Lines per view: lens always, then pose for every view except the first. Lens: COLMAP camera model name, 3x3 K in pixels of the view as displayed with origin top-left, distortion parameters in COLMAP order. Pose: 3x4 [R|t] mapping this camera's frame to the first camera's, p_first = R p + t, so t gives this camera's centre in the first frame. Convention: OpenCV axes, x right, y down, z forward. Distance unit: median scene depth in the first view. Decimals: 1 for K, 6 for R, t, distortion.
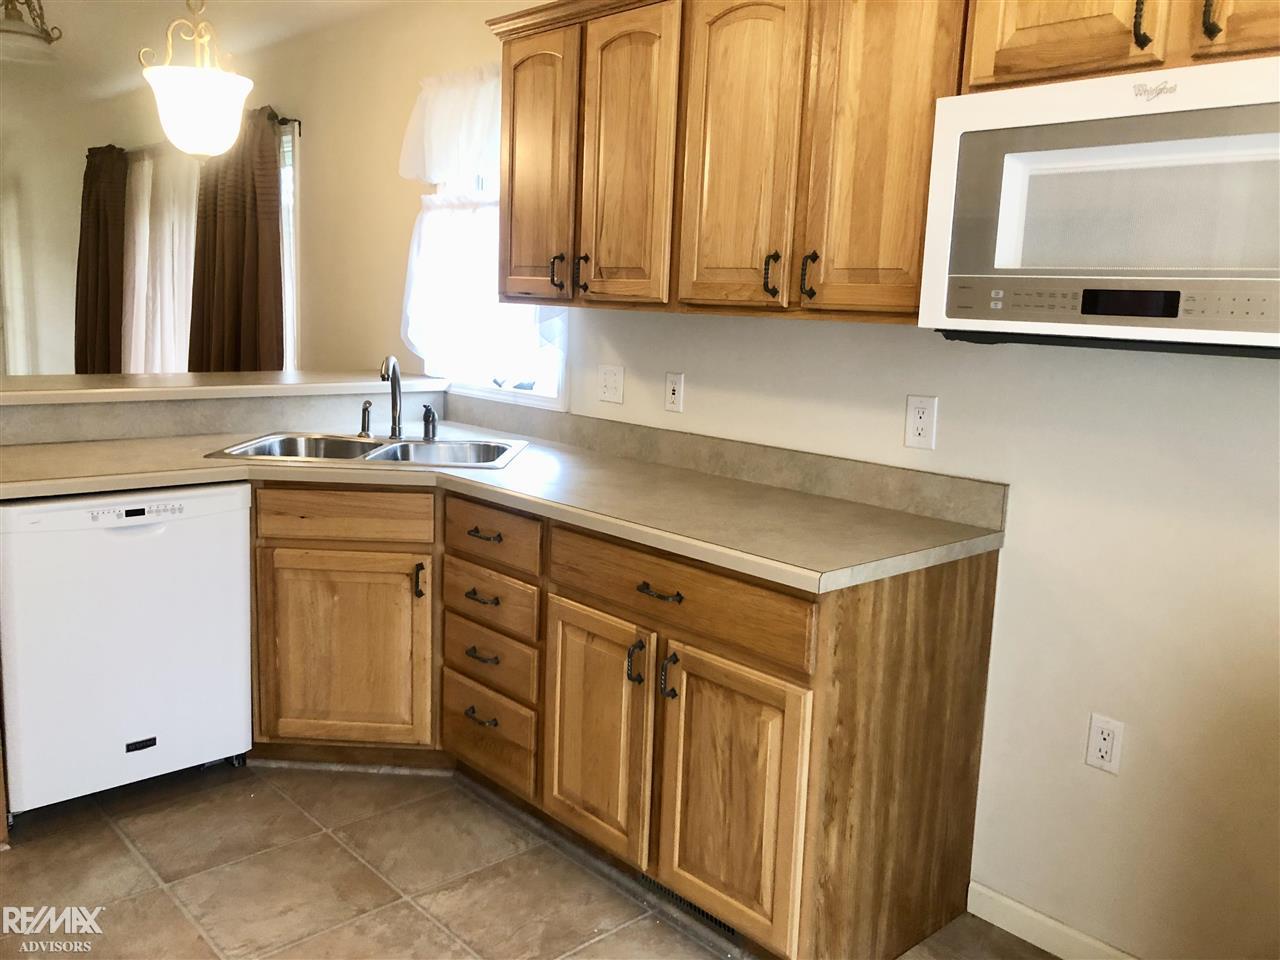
lens RADIAL K [[1042.3, 0, 641.5], [0, 1042.3, 464.4], [0, 0, 1]] dist [0.046711, -0.070156]
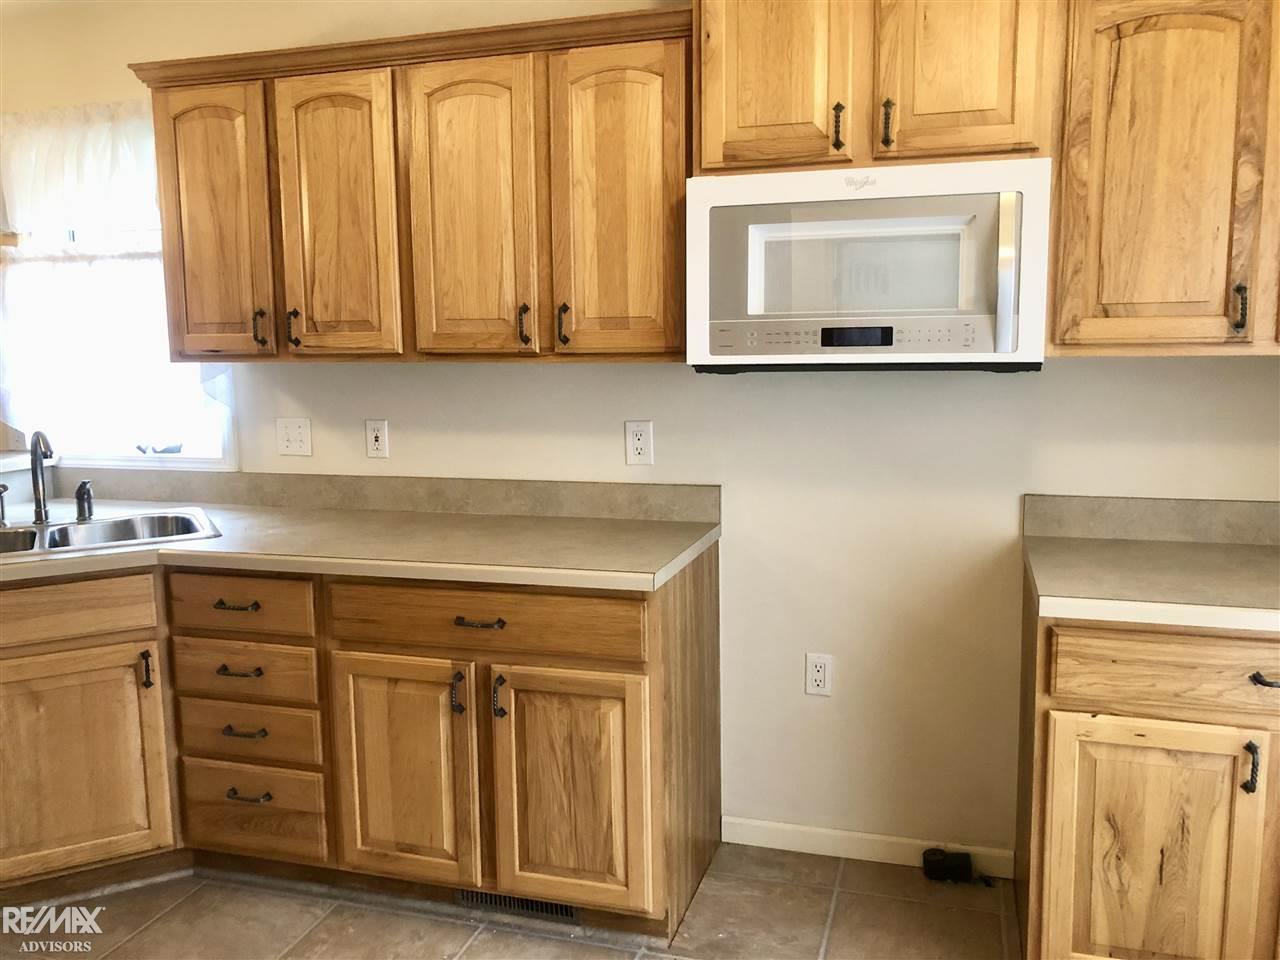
lens RADIAL K [[1044.9, 0, 634.4], [0, 1044.9, 474.2], [0, 0, 1]] dist [0.016954, -0.006476]
pose [[0.864883, -0.114146, 0.488822, -0.293721], [0.124219, 0.992183, 0.011904, -0.018087], [-0.486360, 0.050425, 0.872302, -0.021012]]
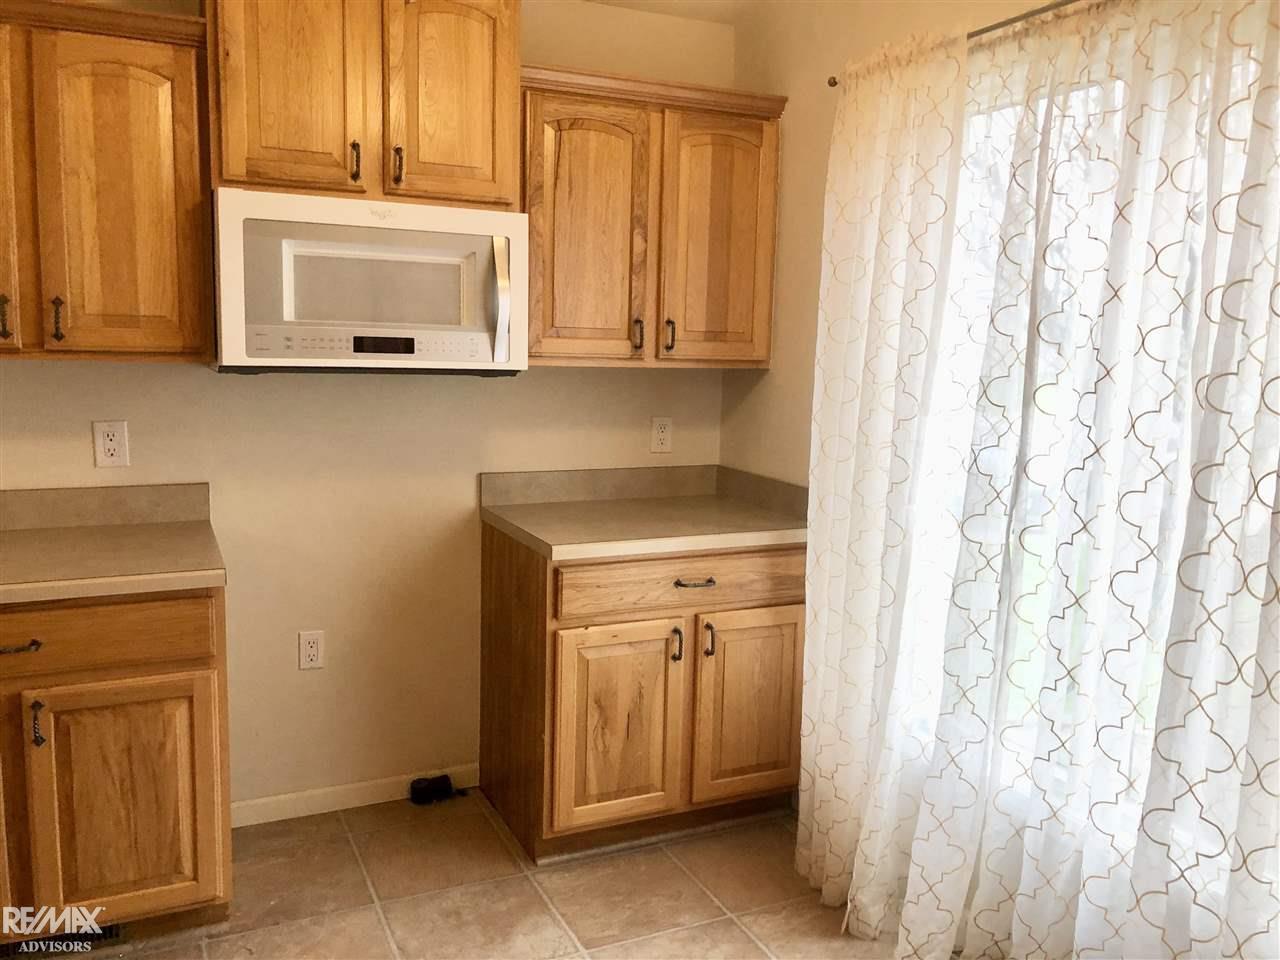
lens RADIAL K [[1042.3, 0, 641.5], [0, 1042.3, 464.4], [0, 0, 1]] dist [0.046711, -0.070156]
pose [[0.297724, -0.149642, 0.942851, -0.589207], [0.135439, 0.984269, 0.113448, -0.064261], [-0.944996, 0.093923, 0.313308, 0.095617]]
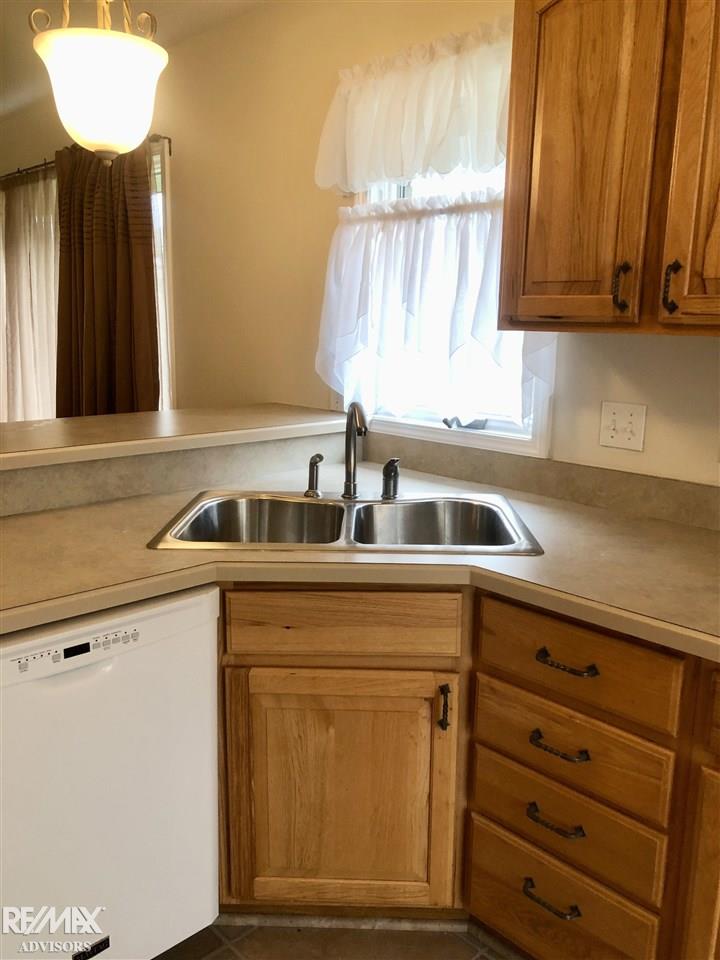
lens RADIAL K [[781.7, 0, 363.6], [0, 781.7, 479.2], [0, 0, 1]] dist [0.046711, -0.070156]
pose [[0.999570, -0.027011, 0.011442, -0.293553], [0.026429, 0.998483, 0.048303, -0.087606], [-0.012730, -0.047979, 0.998767, 0.478661]]
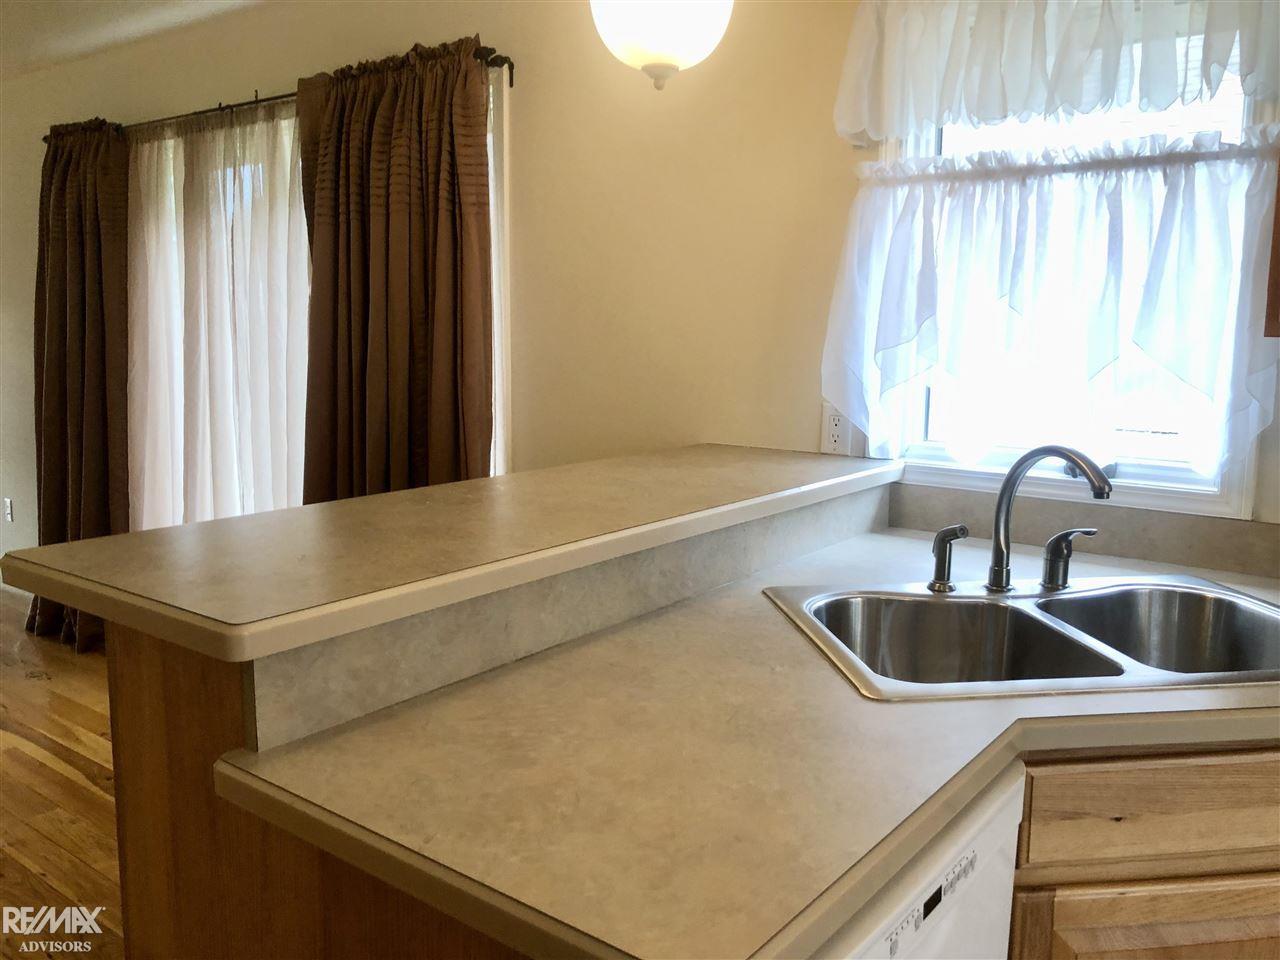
lens RADIAL K [[1042.3, 0, 641.5], [0, 1042.3, 464.4], [0, 0, 1]] dist [0.046711, -0.070156]
pose [[0.984881, -0.055653, 0.164051, -0.646178], [0.057329, 0.998340, -0.005497, -0.125185], [-0.163473, 0.014819, 0.986437, 0.616900]]
